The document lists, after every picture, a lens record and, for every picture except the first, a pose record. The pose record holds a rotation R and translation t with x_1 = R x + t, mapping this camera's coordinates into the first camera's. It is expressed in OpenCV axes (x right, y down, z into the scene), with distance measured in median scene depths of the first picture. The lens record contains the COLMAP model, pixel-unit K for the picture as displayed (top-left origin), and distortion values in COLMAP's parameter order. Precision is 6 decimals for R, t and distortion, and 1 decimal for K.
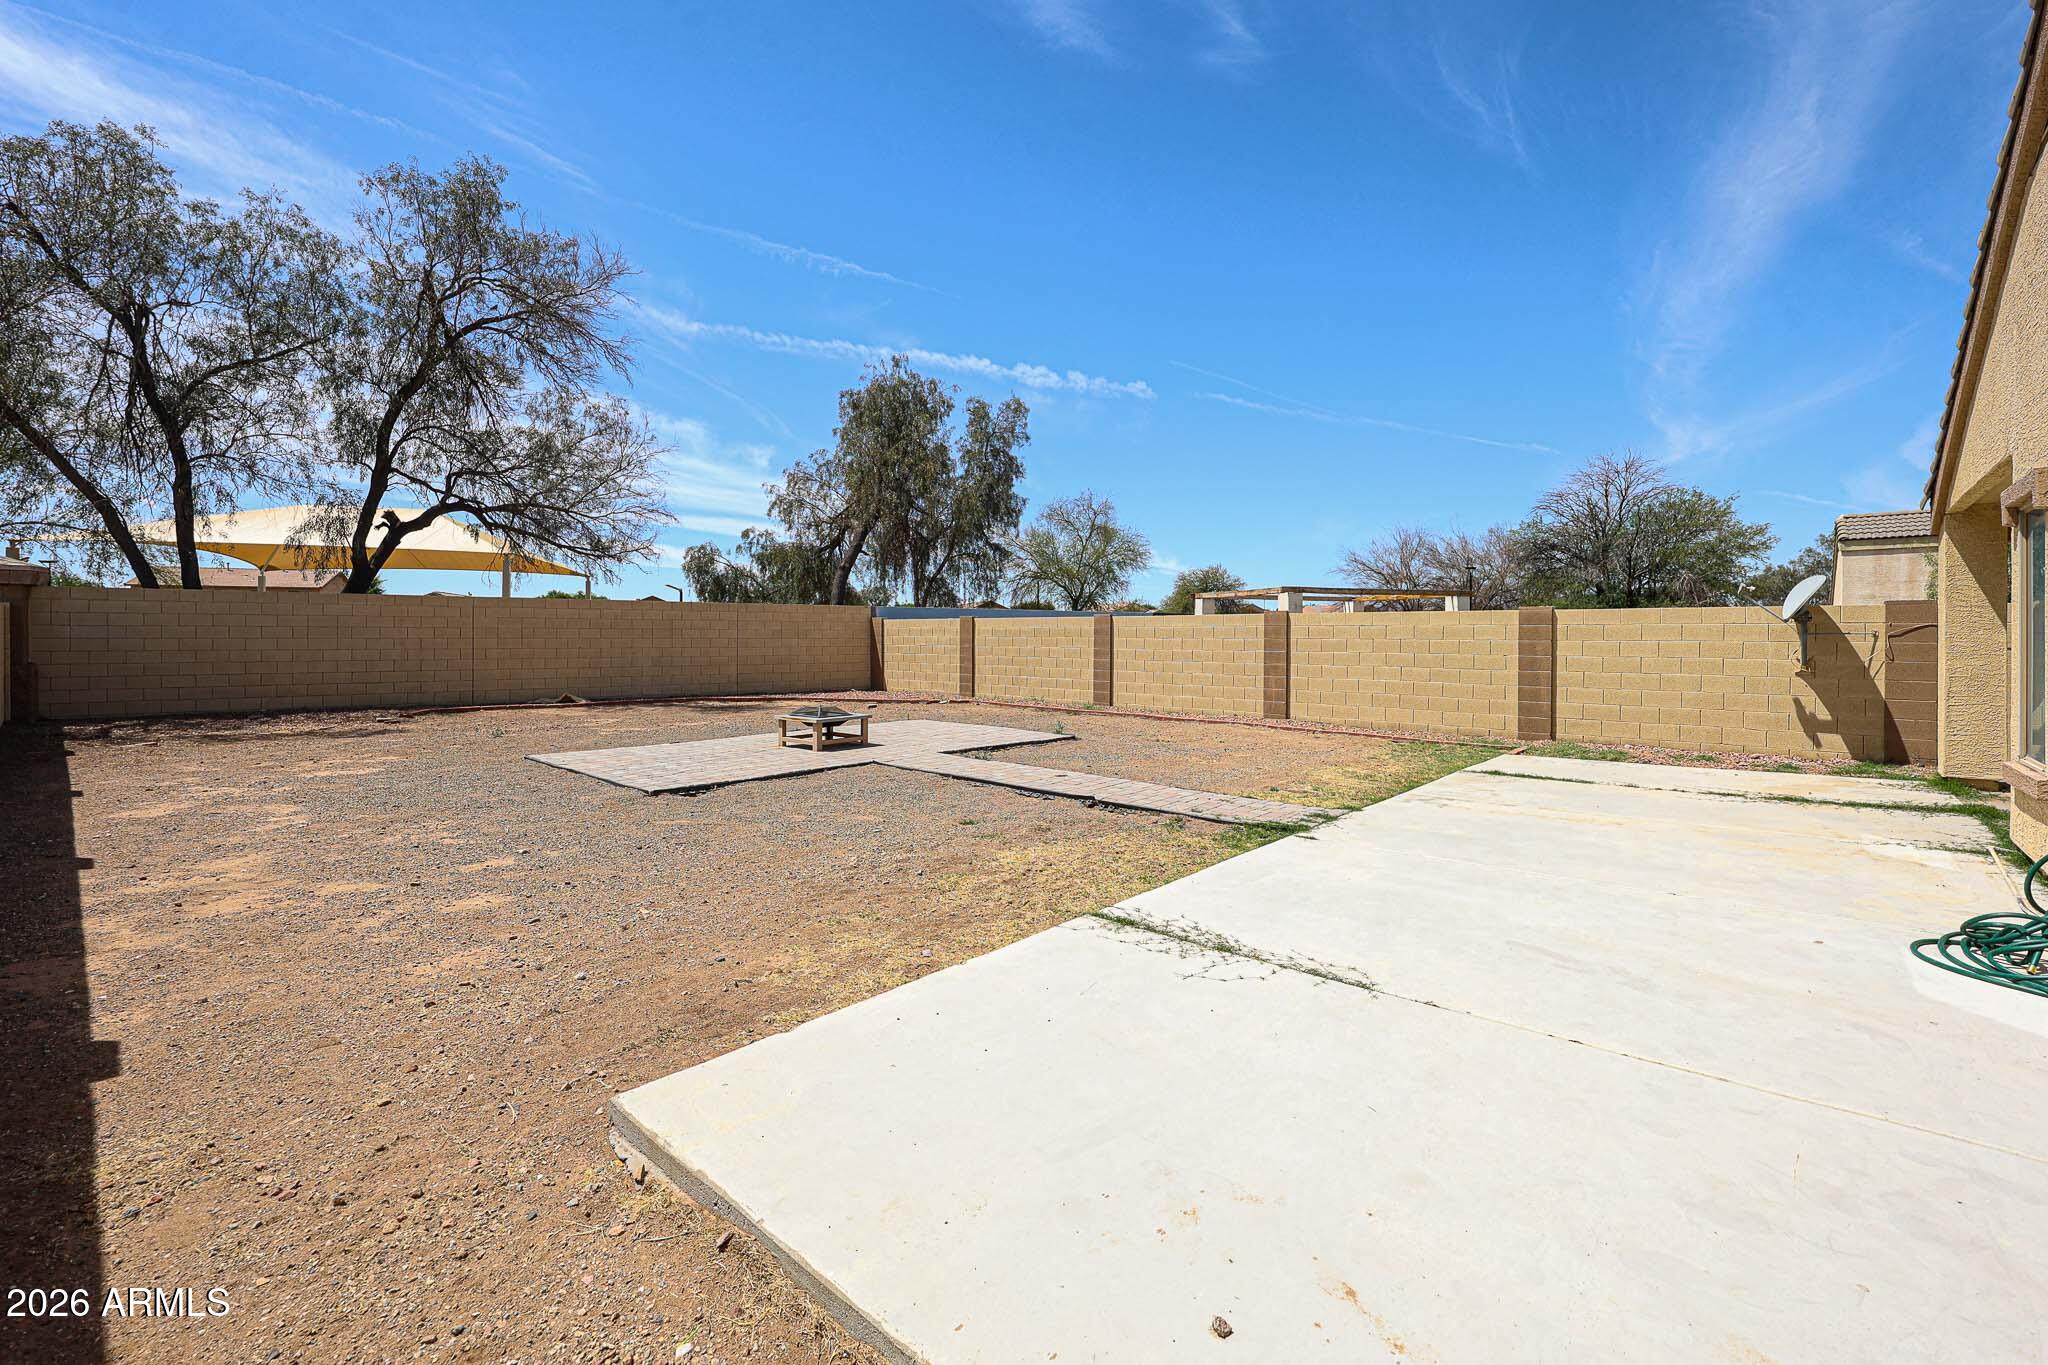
lens RADIAL K [[856.4, 0, 1060.8], [0, 856.4, 638.1], [0, 0, 1]] dist [0.003566, 0.000461]
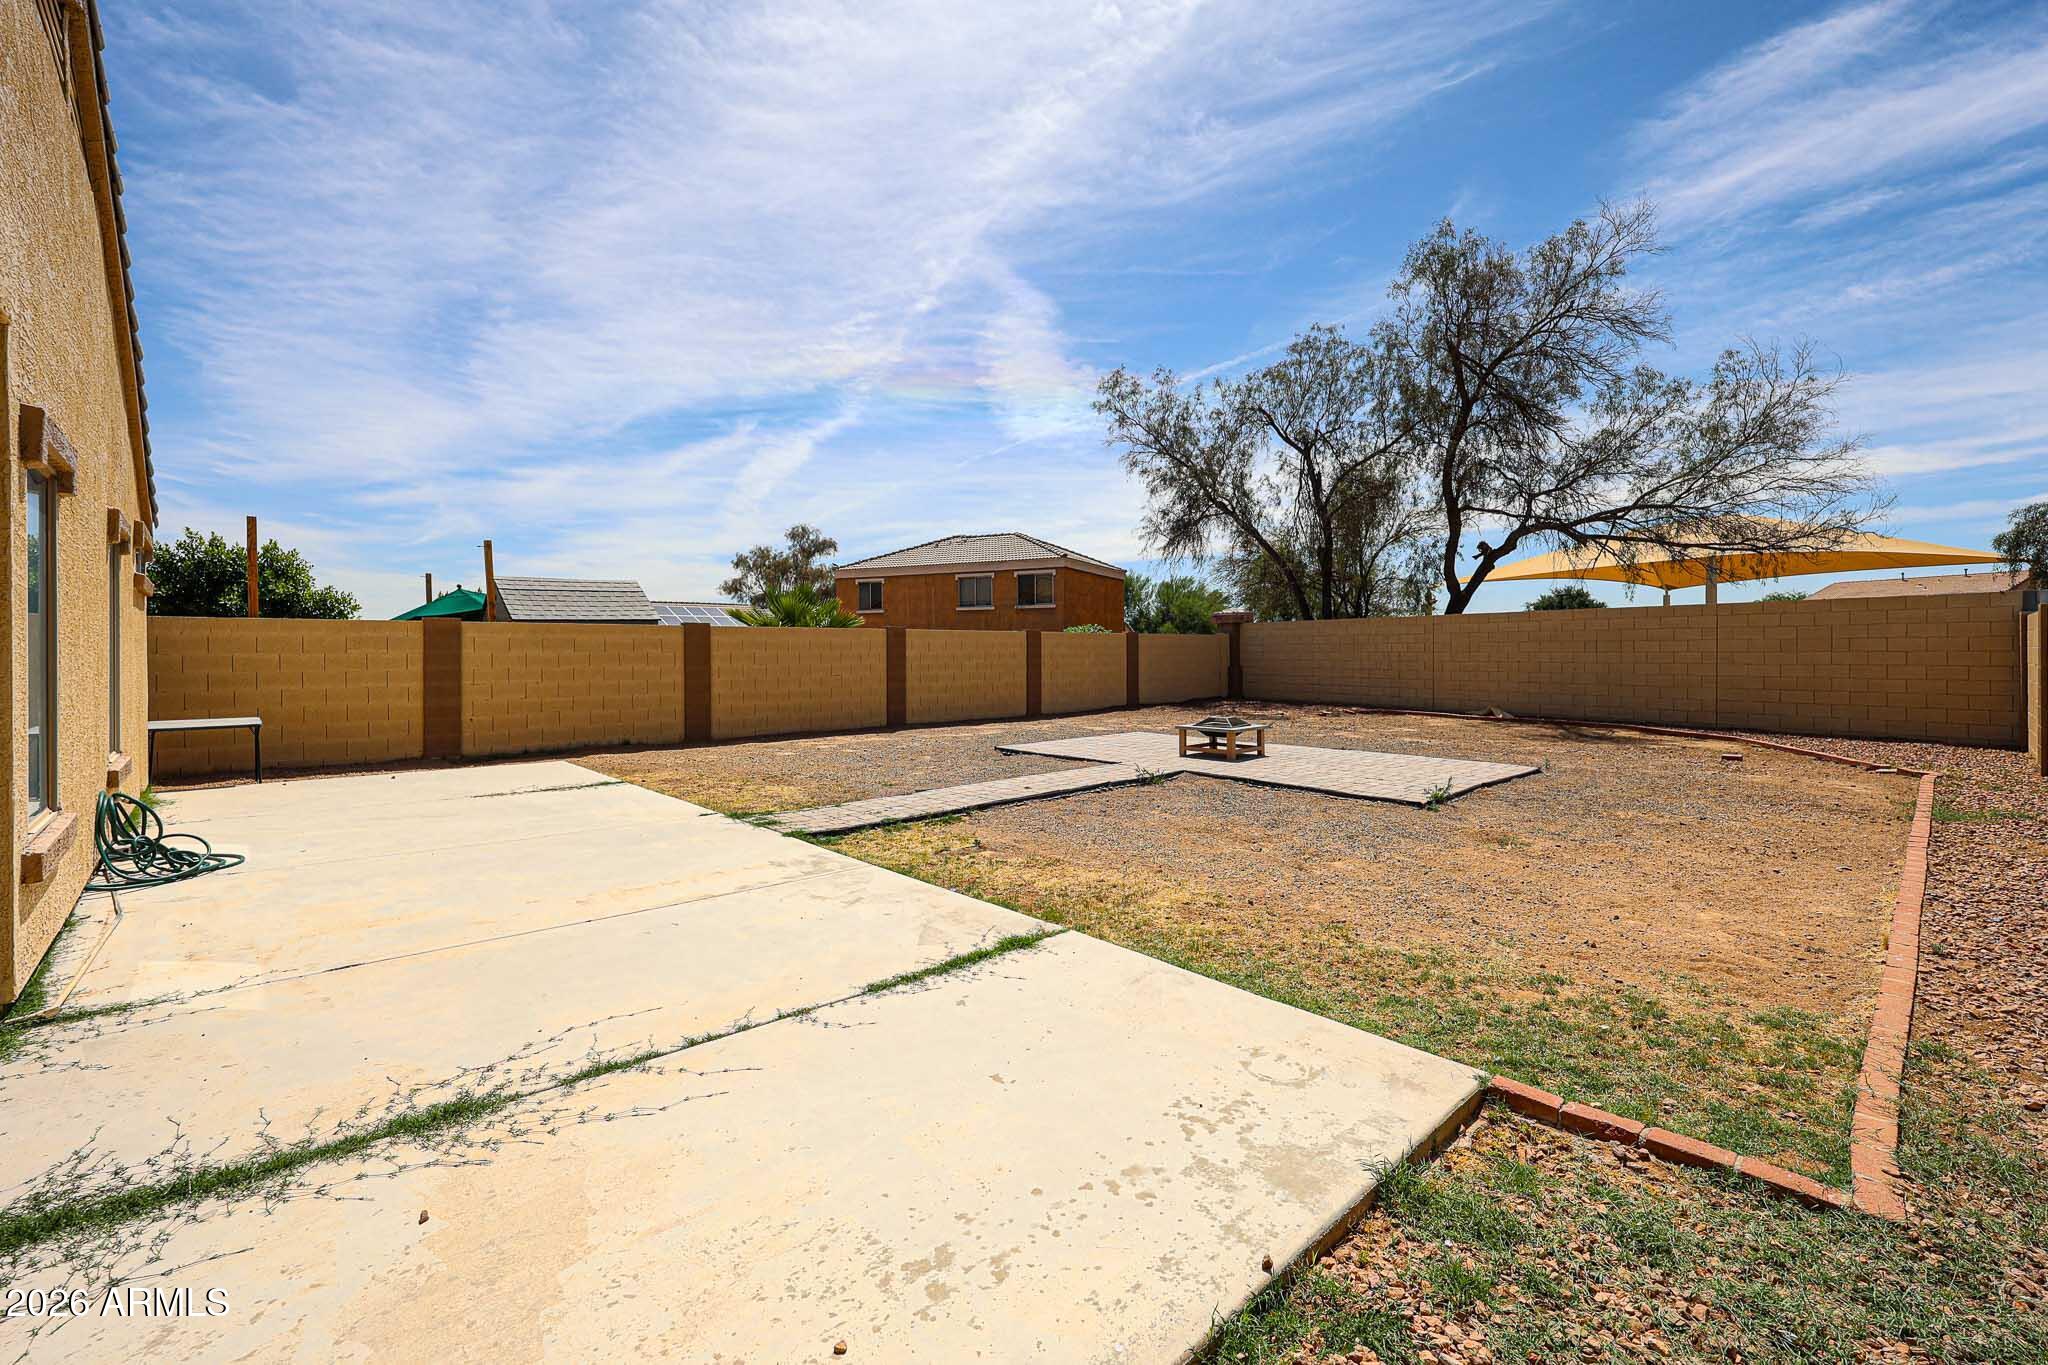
lens RADIAL K [[856.4, 0, 1009.6], [0, 856.4, 674.5], [0, 0, 1]] dist [0.003566, 0.000461]
pose [[-0.063022, 0.023752, -0.997729, 0.469004], [-0.000087, 0.999717, 0.023805, 0.003151], [0.998012, 0.001587, -0.063002, 0.506328]]
